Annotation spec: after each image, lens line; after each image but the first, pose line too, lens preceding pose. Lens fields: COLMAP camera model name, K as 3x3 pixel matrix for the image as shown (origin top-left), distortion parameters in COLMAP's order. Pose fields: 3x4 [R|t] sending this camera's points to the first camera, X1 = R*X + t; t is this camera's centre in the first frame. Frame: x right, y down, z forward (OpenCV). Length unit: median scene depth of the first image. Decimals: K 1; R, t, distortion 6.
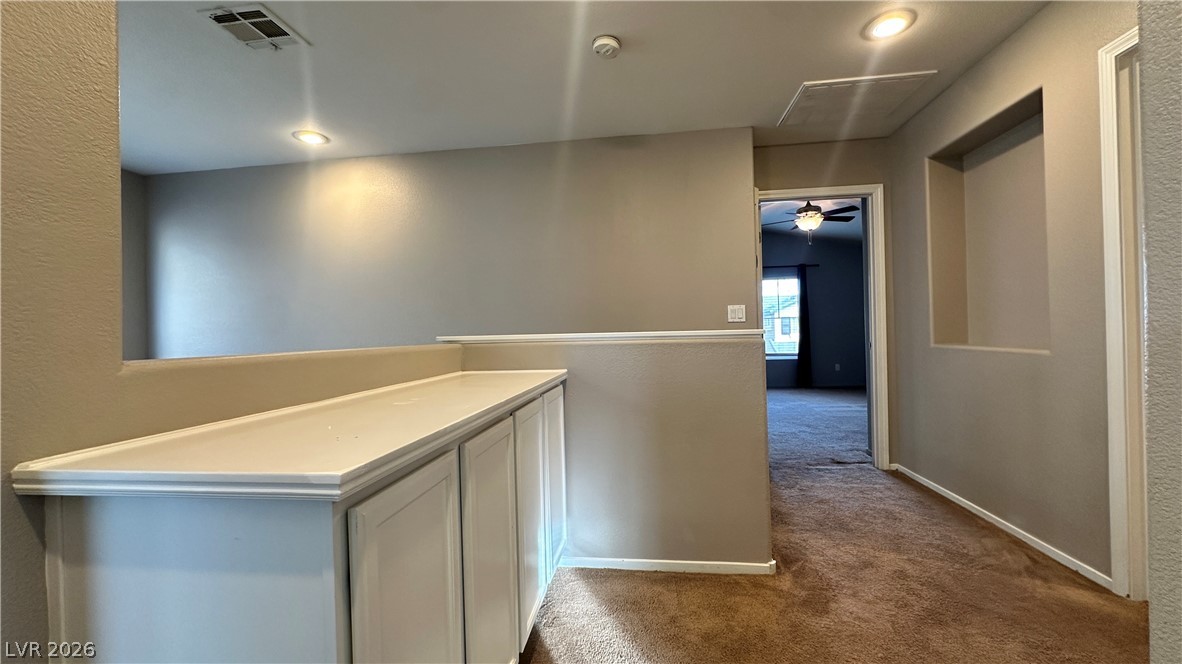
lens RADIAL K [[475.5, 0, 591.0], [0, 475.5, 332.0], [0, 0, 1]] dist [-0.000638, 0.000024]
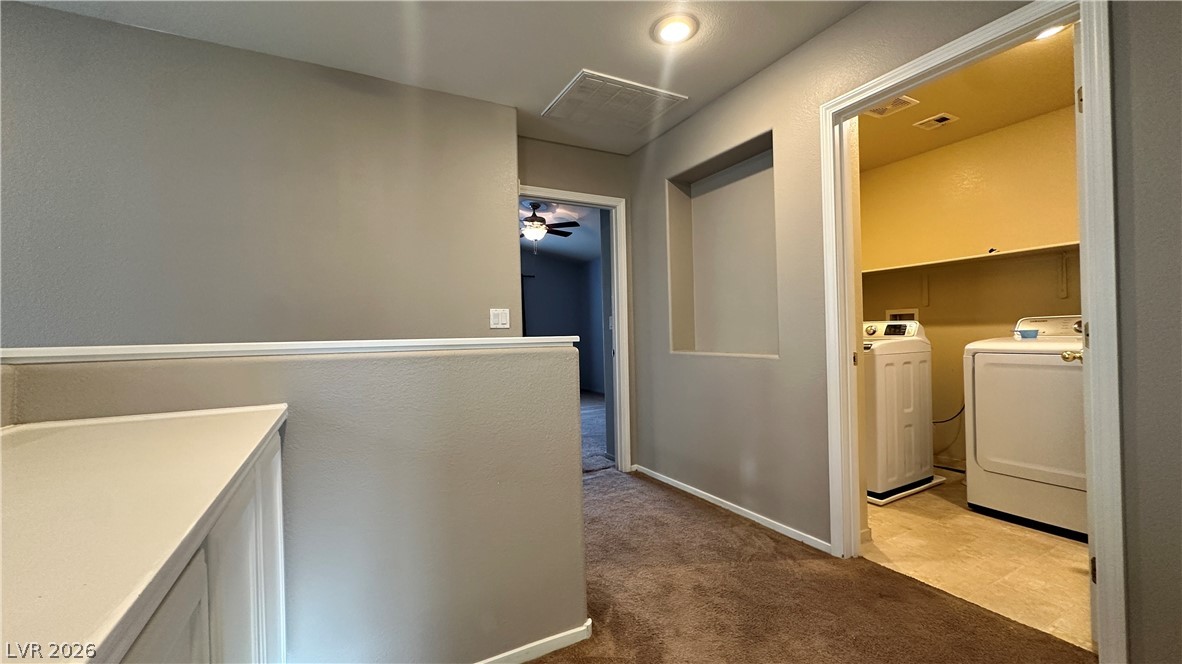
lens RADIAL K [[475.5, 0, 591.0], [0, 475.5, 332.0], [0, 0, 1]] dist [-0.000638, 0.000024]
pose [[0.815302, 0.008470, 0.578974, -0.070239], [0.002699, 0.999827, -0.018428, 0.002249], [-0.579030, 0.016587, 0.815137, 0.253165]]
